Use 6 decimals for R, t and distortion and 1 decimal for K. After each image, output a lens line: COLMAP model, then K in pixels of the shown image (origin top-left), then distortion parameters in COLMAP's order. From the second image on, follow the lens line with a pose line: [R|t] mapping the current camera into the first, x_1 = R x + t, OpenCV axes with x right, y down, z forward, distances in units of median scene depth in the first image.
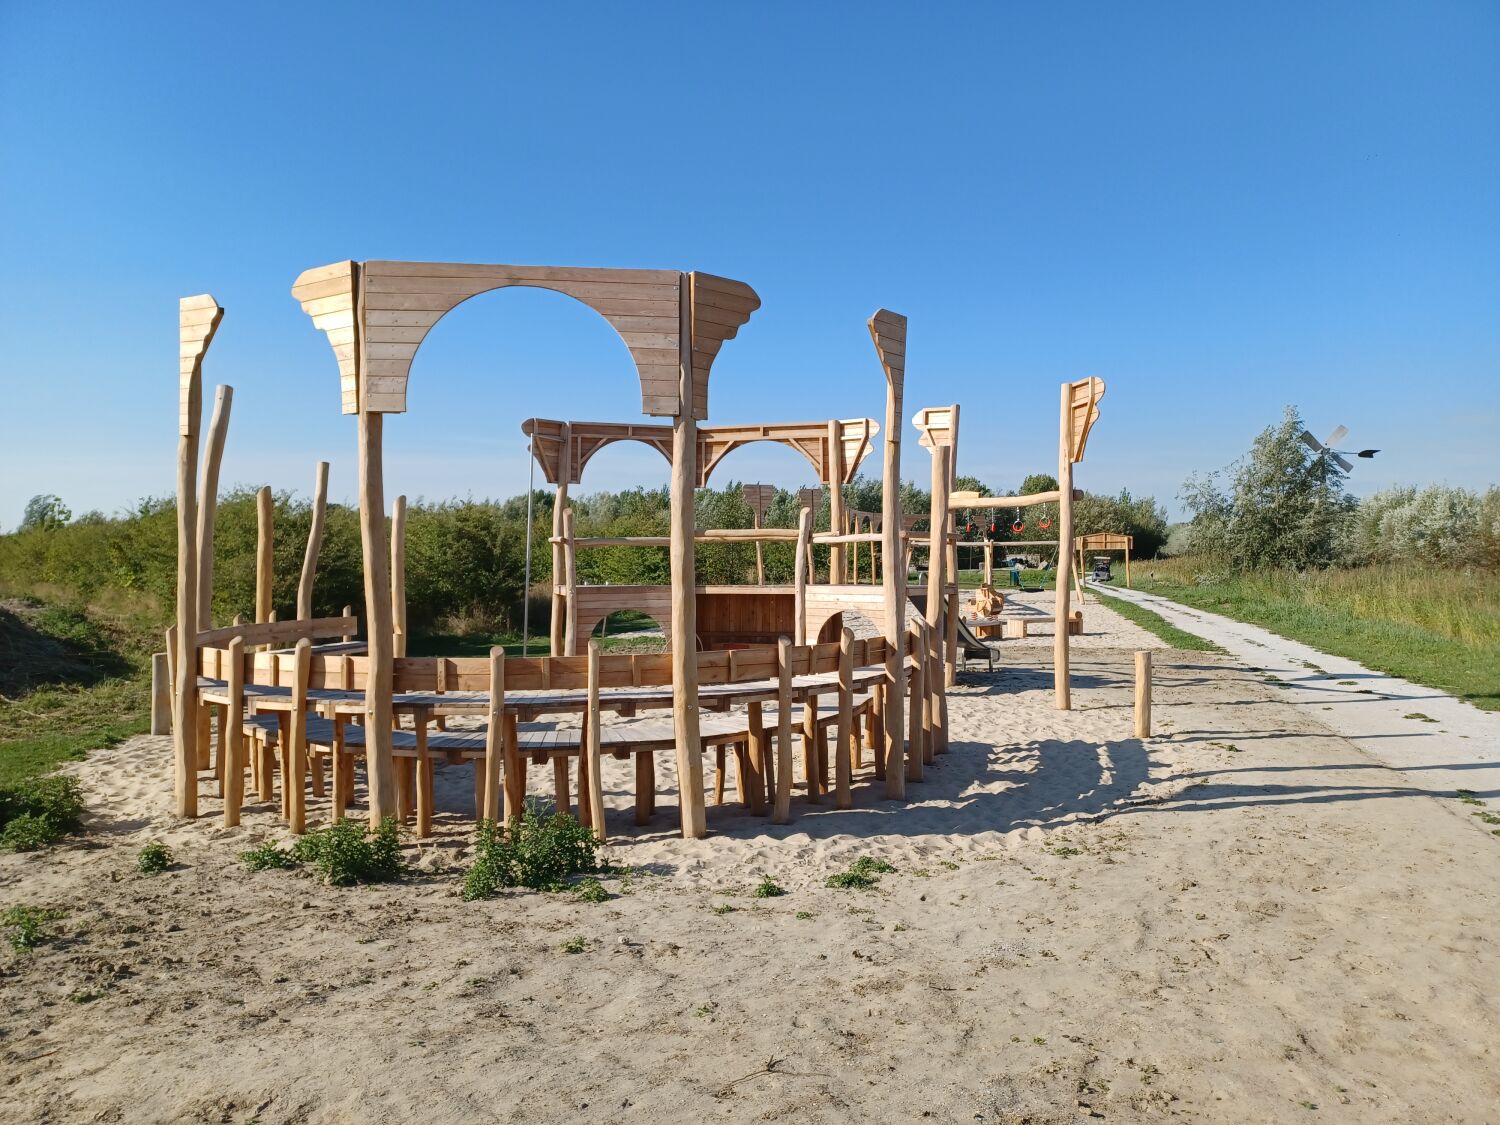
lens RADIAL K [[1092.8, 0, 745.1], [0, 1092.8, 561.0], [0, 0, 1]] dist [0.085136, -0.105949]
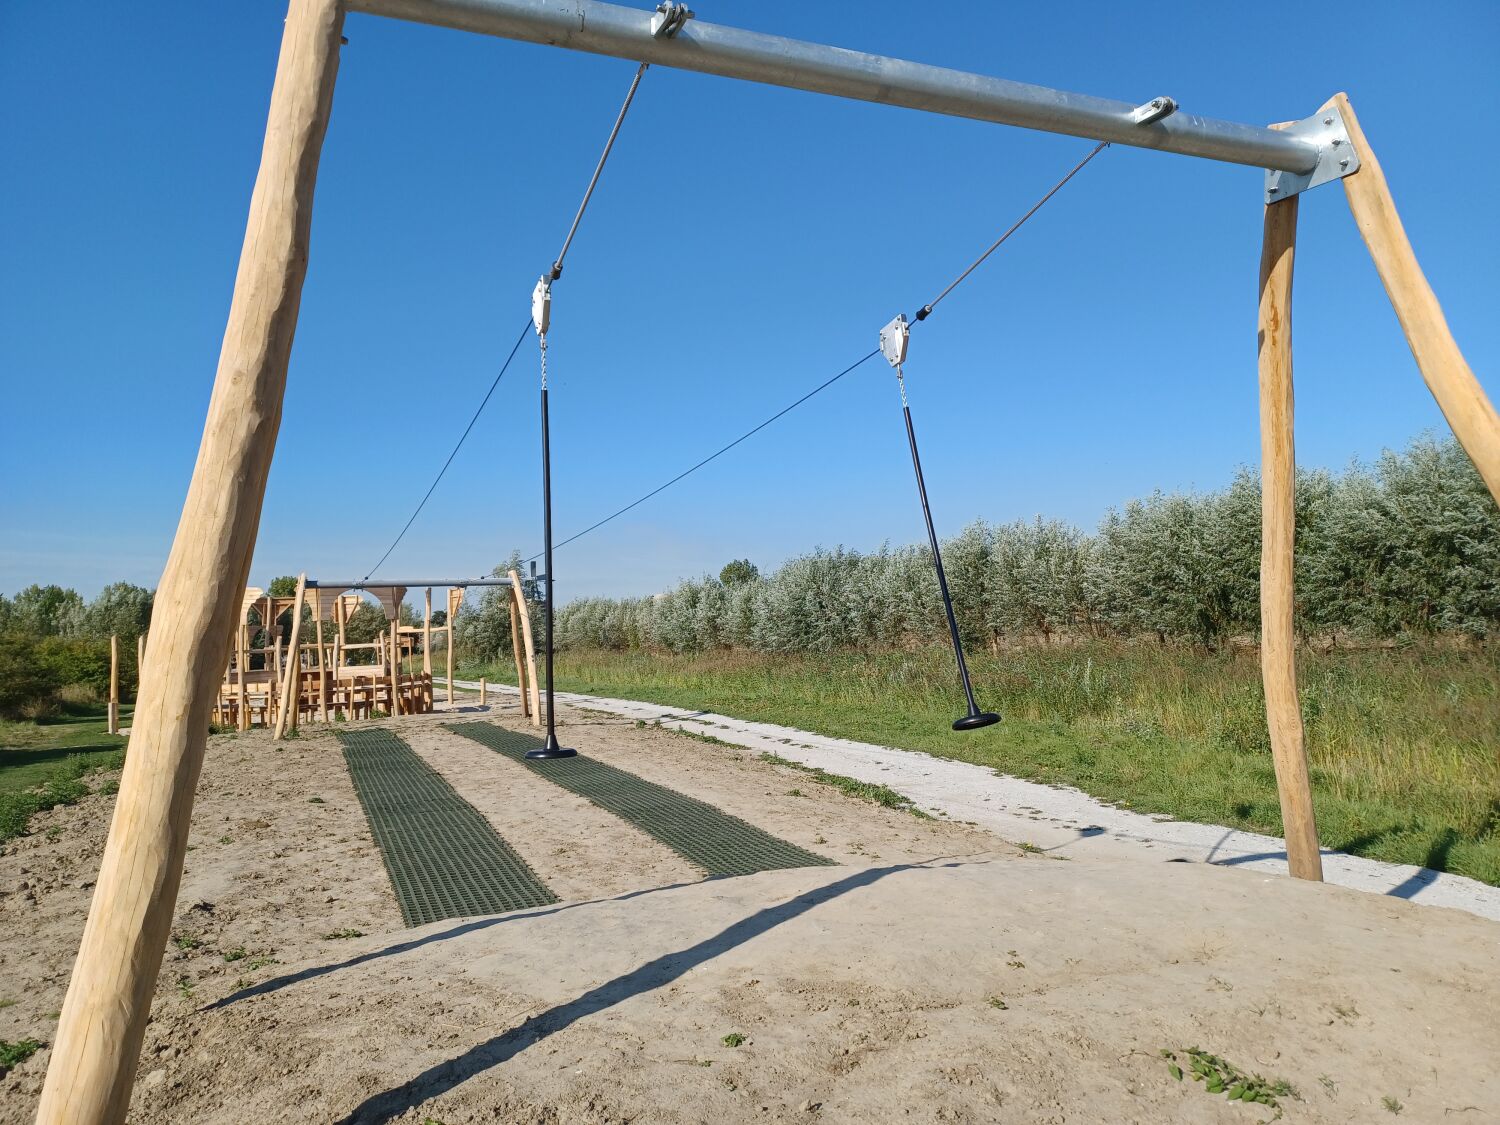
lens RADIAL K [[1092.8, 0, 745.1], [0, 1092.8, 561.0], [0, 0, 1]] dist [0.085136, -0.105949]
pose [[0.783775, 0.010639, 0.620954, -0.377646], [0.043308, 0.996483, -0.071736, 0.001793], [-0.619533, 0.083117, 0.780558, -0.733604]]
